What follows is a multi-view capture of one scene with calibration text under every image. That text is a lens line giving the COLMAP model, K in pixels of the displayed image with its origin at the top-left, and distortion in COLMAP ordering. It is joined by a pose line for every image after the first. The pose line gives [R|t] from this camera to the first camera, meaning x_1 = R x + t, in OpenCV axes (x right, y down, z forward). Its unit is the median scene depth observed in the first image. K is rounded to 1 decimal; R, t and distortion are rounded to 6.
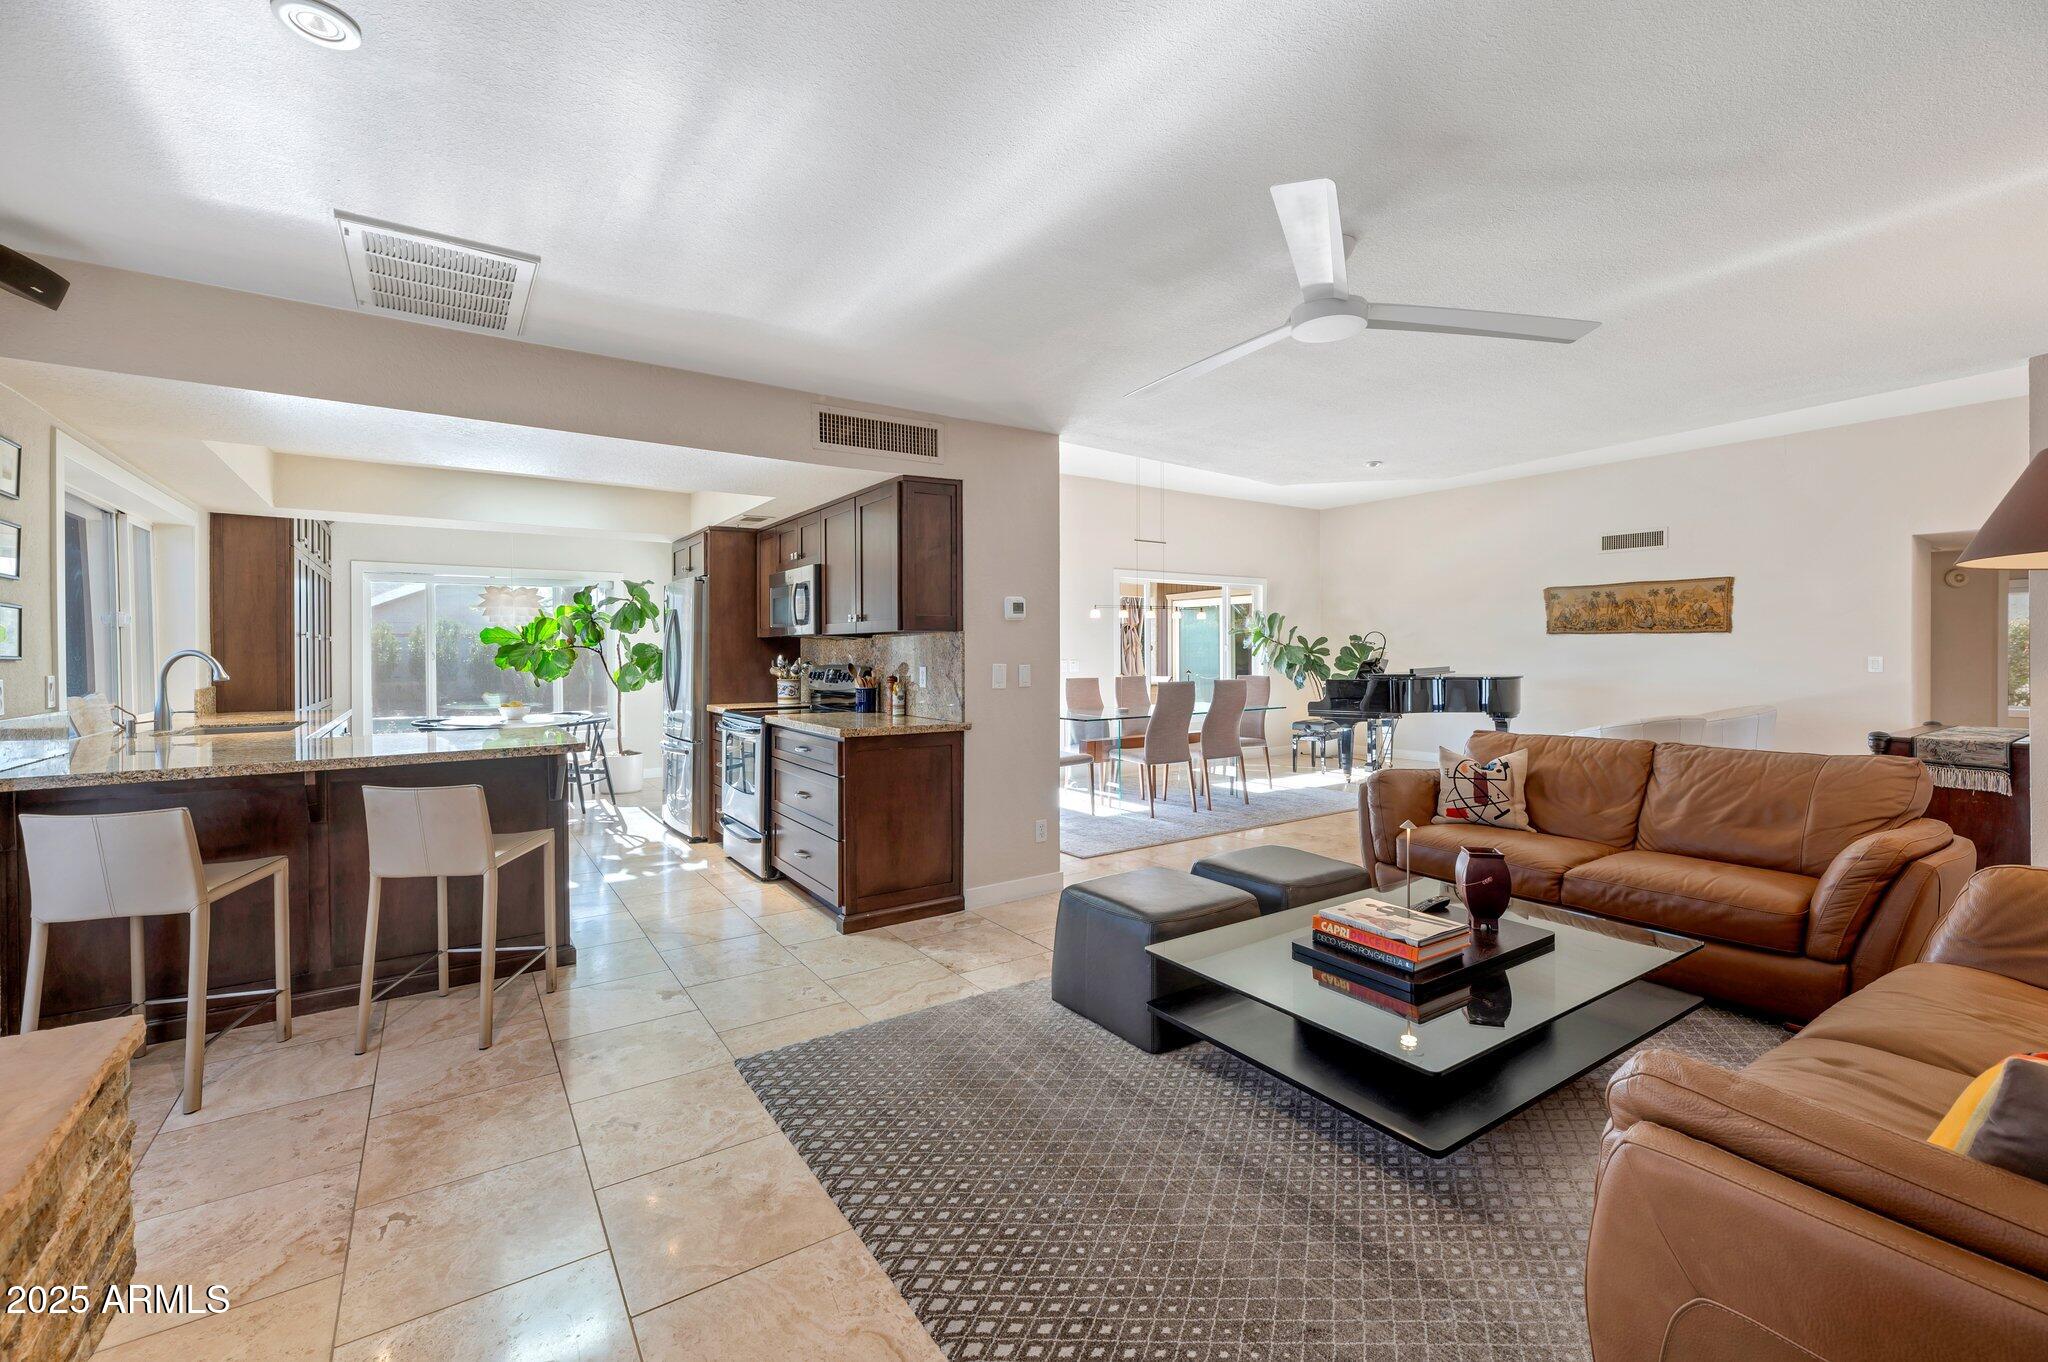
lens RADIAL K [[843.0, 0, 1019.8], [0, 843.0, 644.6], [0, 0, 1]] dist [0.002006, 0.000070]
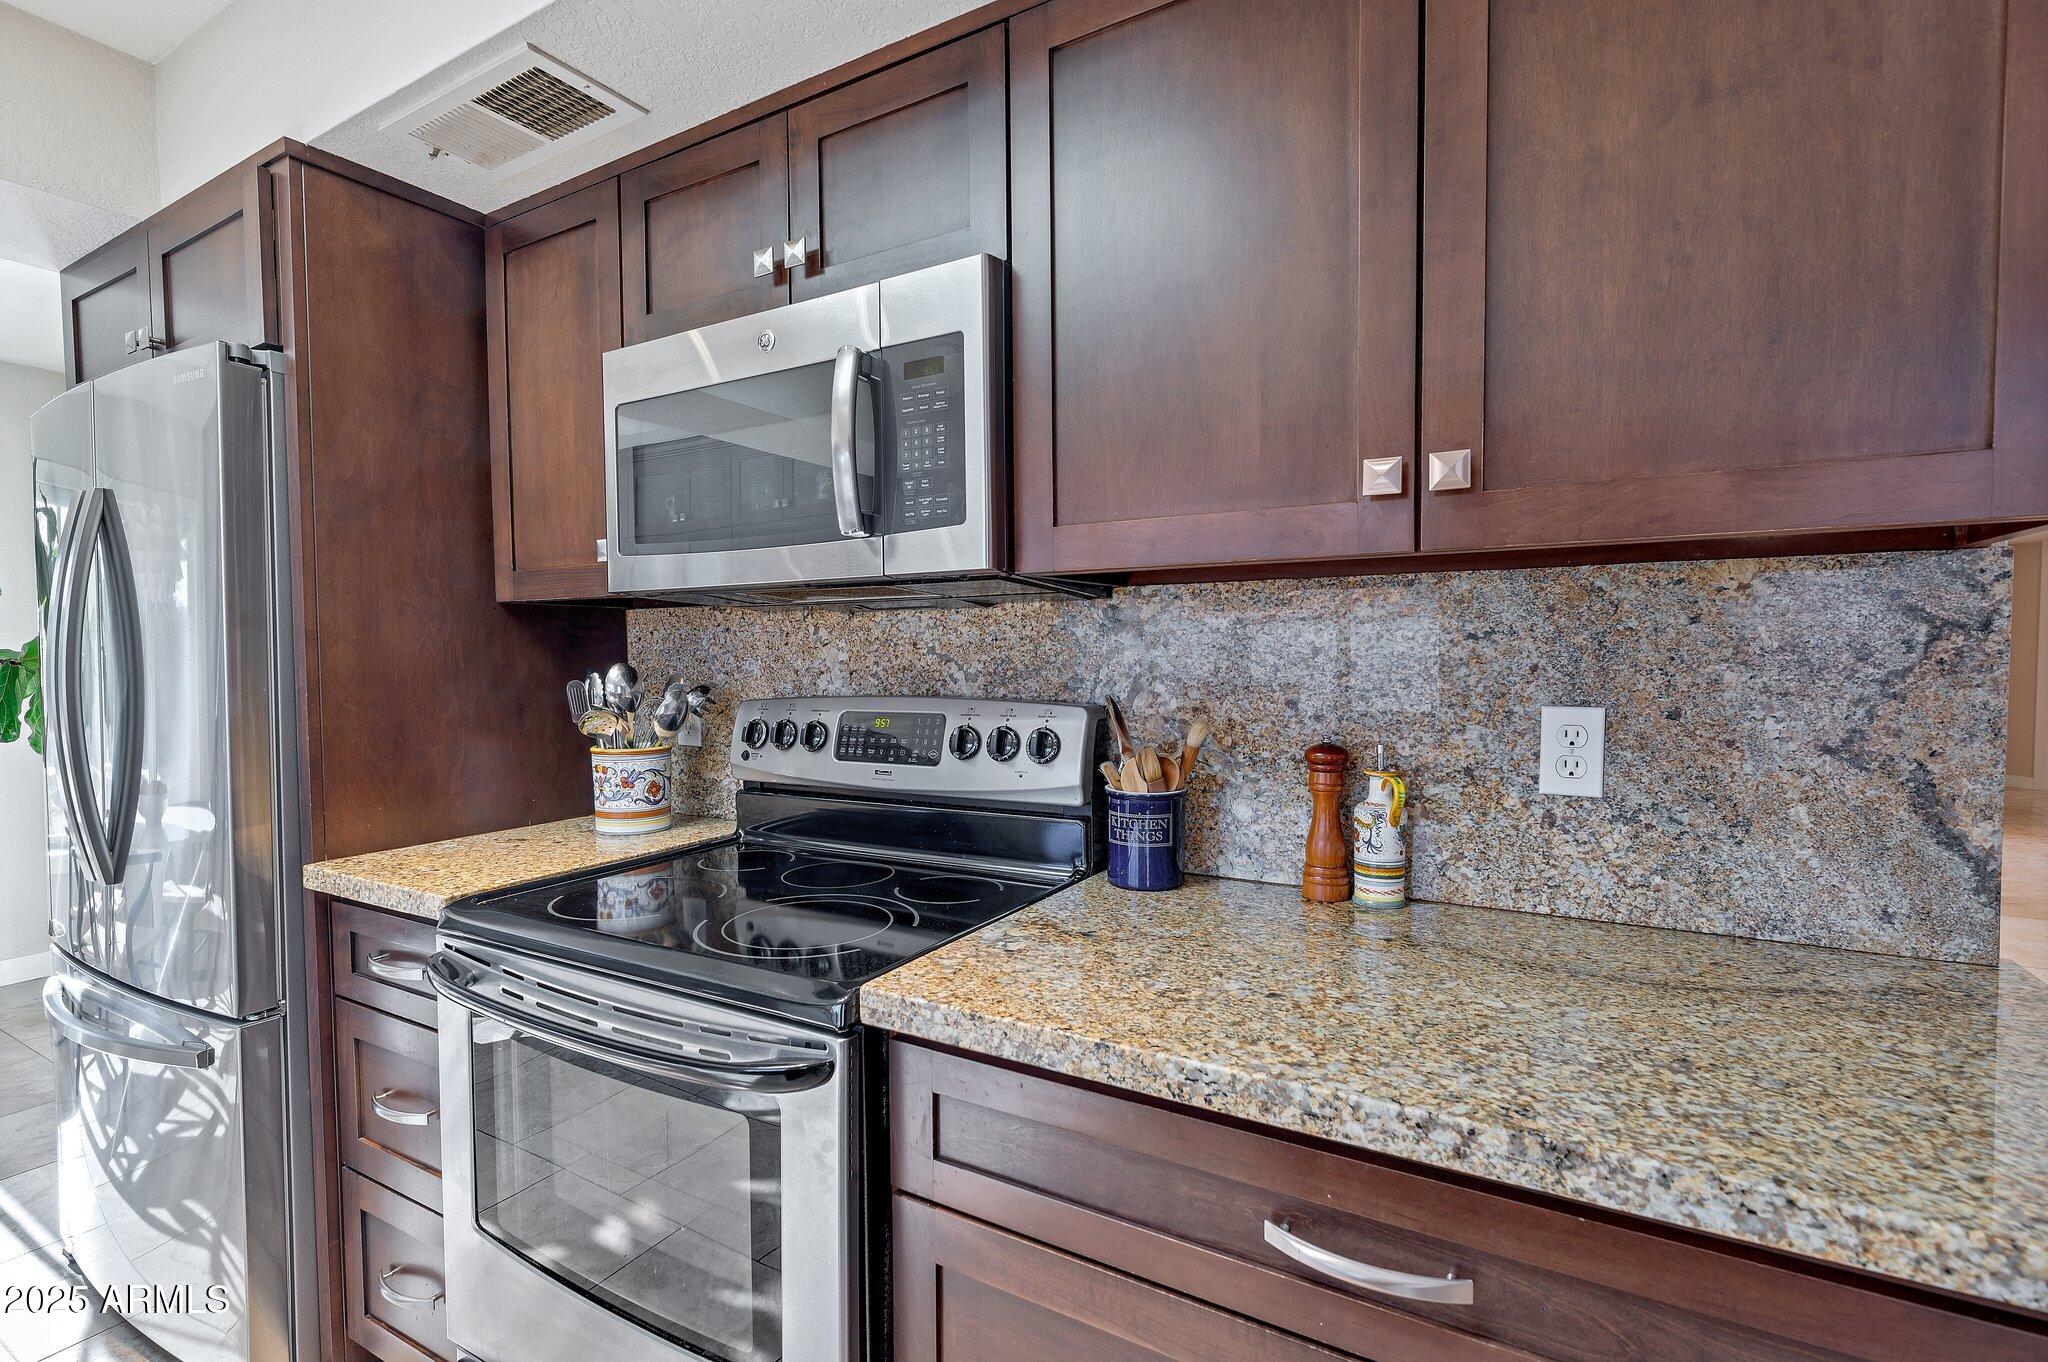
lens RADIAL K [[942.7, 0, 1012.0], [0, 942.7, 682.0], [0, 0, 1]] dist [0.004921, 0.000219]
pose [[0.907559, -0.013765, 0.419698, -0.294377], [0.000197, 0.999476, 0.032355, 0.008113], [-0.419924, -0.029281, 0.907087, 0.654451]]
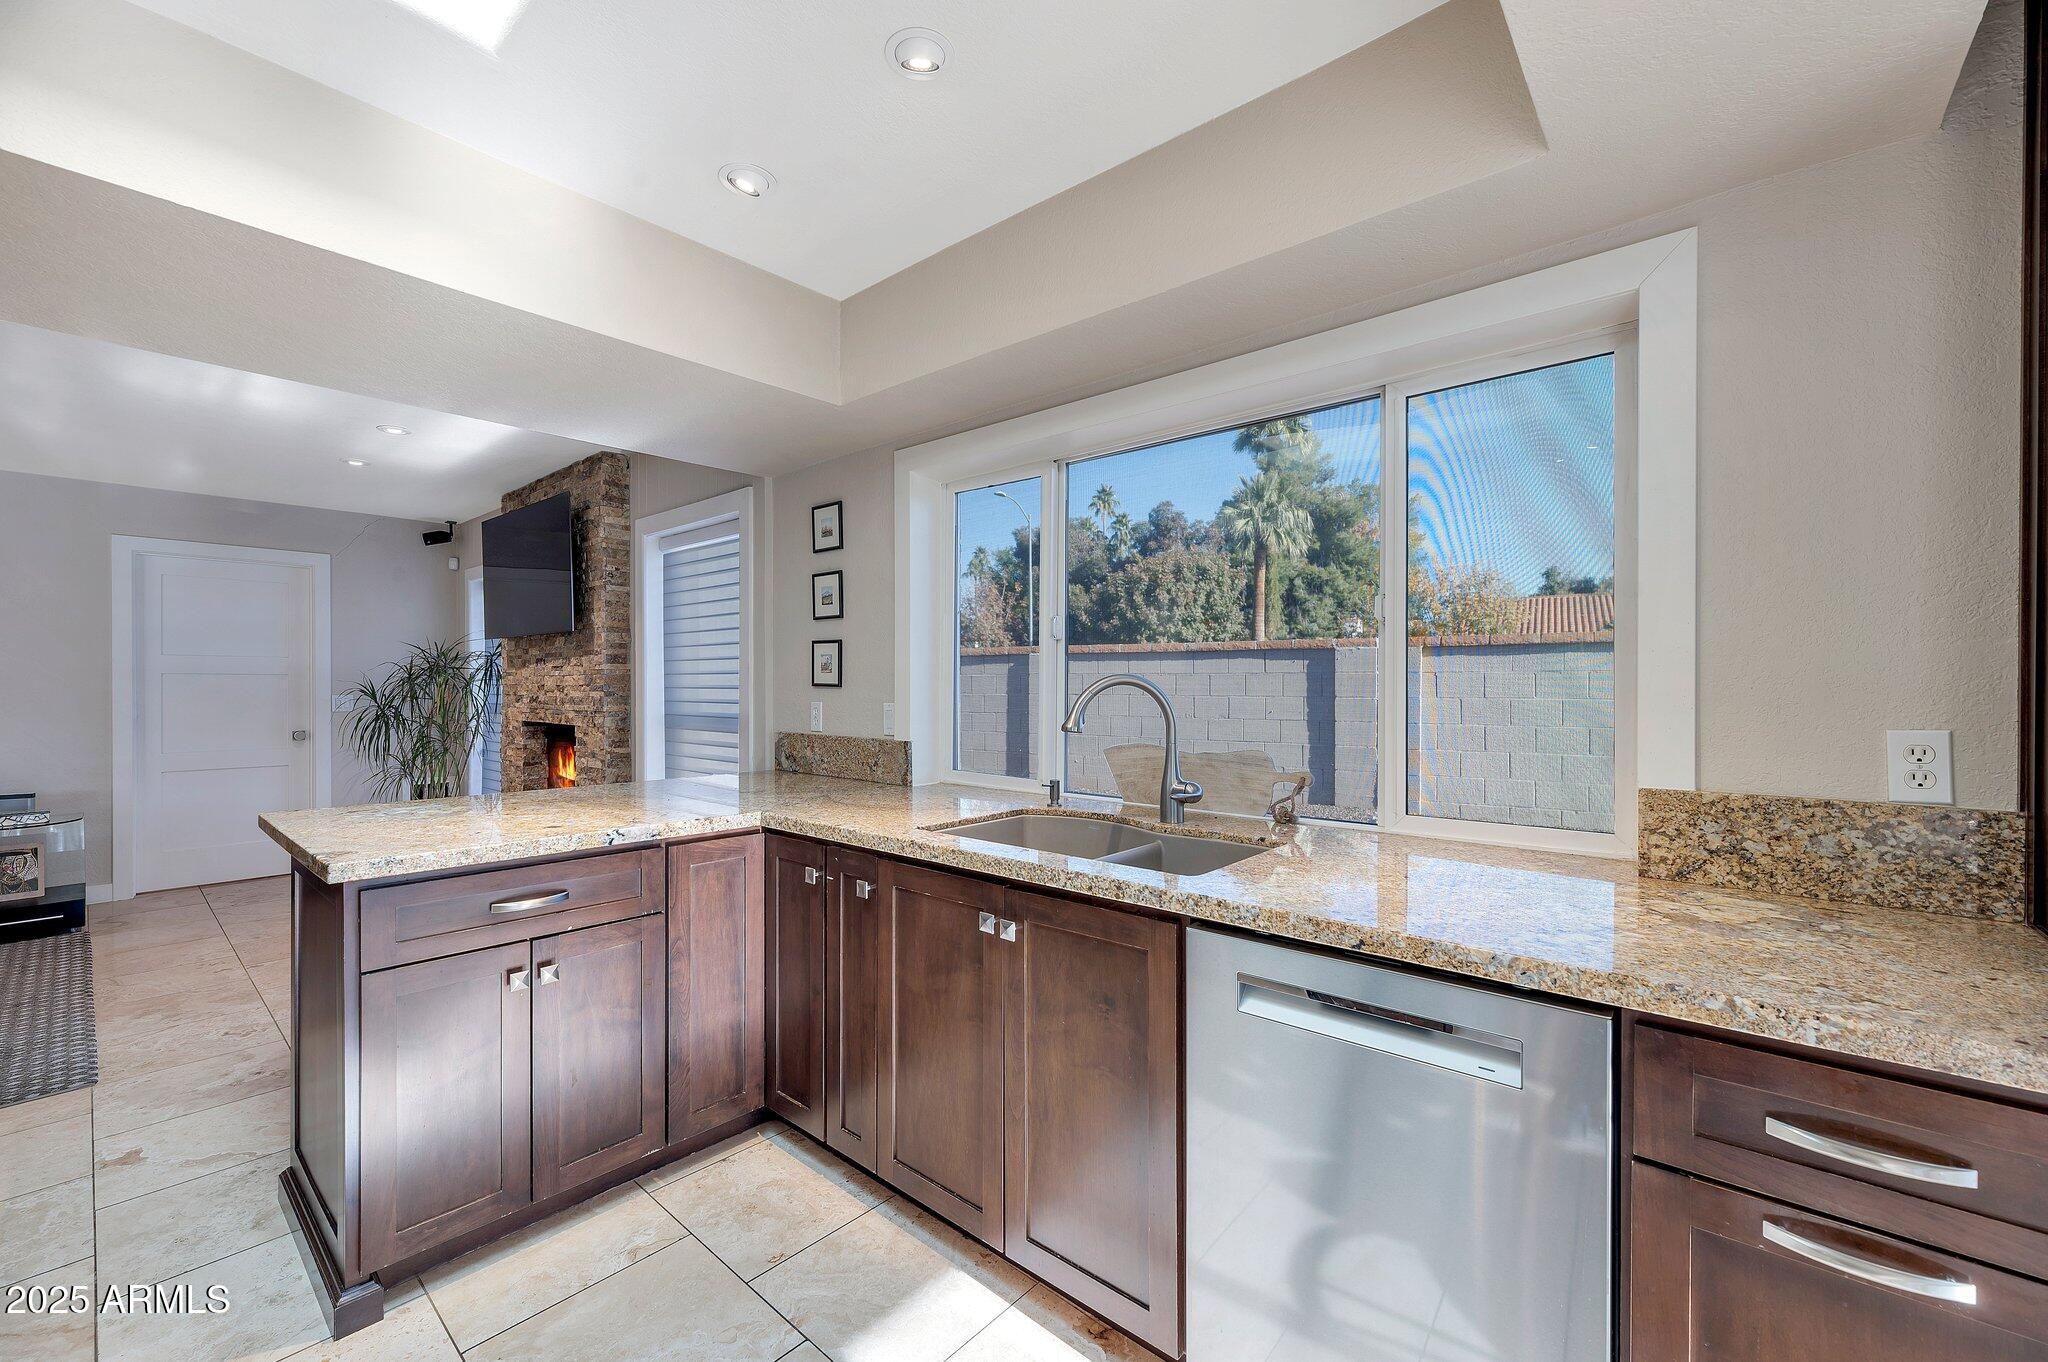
lens RADIAL K [[843.0, 0, 1006.0], [0, 843.0, 687.4], [0, 0, 1]] dist [0.002006, 0.000070]
pose [[-0.974129, 0.010297, -0.225758, -0.547575], [0.009513, 0.999944, 0.004557, 0.010690], [0.225793, 0.002292, -0.974173, 1.037958]]
